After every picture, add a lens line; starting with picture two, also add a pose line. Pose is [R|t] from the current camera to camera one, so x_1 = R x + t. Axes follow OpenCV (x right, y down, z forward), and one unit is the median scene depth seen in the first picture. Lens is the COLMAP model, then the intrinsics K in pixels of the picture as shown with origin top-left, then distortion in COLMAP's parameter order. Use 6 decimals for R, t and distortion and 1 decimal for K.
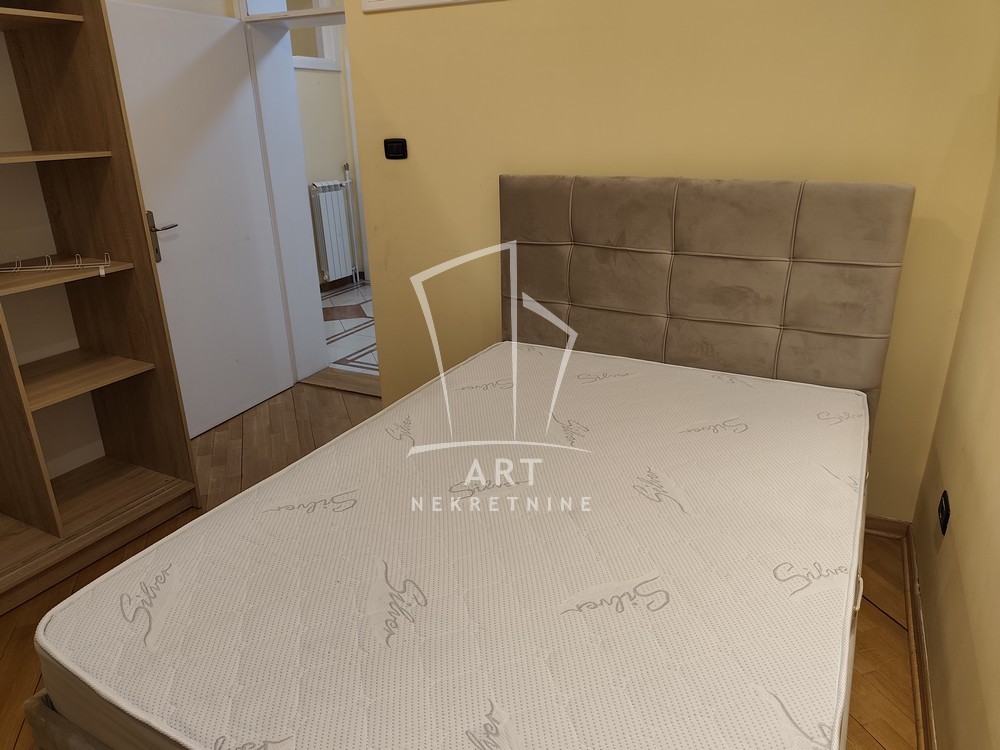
lens RADIAL K [[681.2, 0, 496.9], [0, 681.2, 381.5], [0, 0, 1]] dist [0.032298, -0.036904]
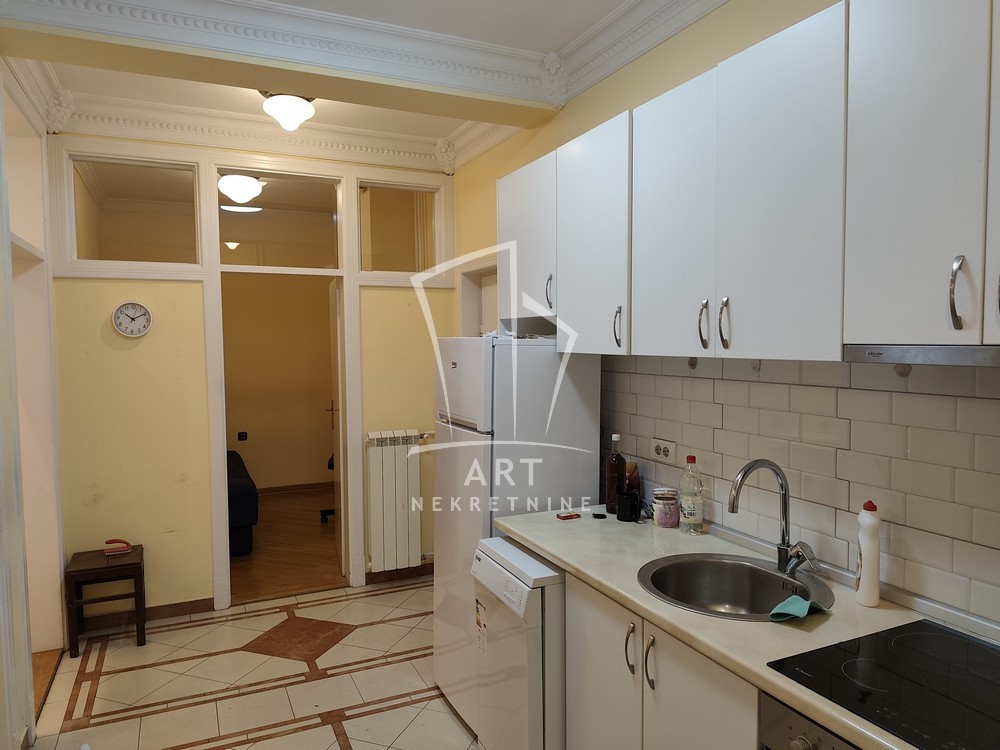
lens RADIAL K [[681.2, 0, 509.1], [0, 681.2, 374.6], [0, 0, 1]] dist [0.032298, -0.036904]
pose [[0.786888, 0.048999, -0.615147, 0.270806], [-0.232478, 0.946937, -0.221955, -0.214997], [0.571630, 0.317662, 0.756525, 0.508075]]
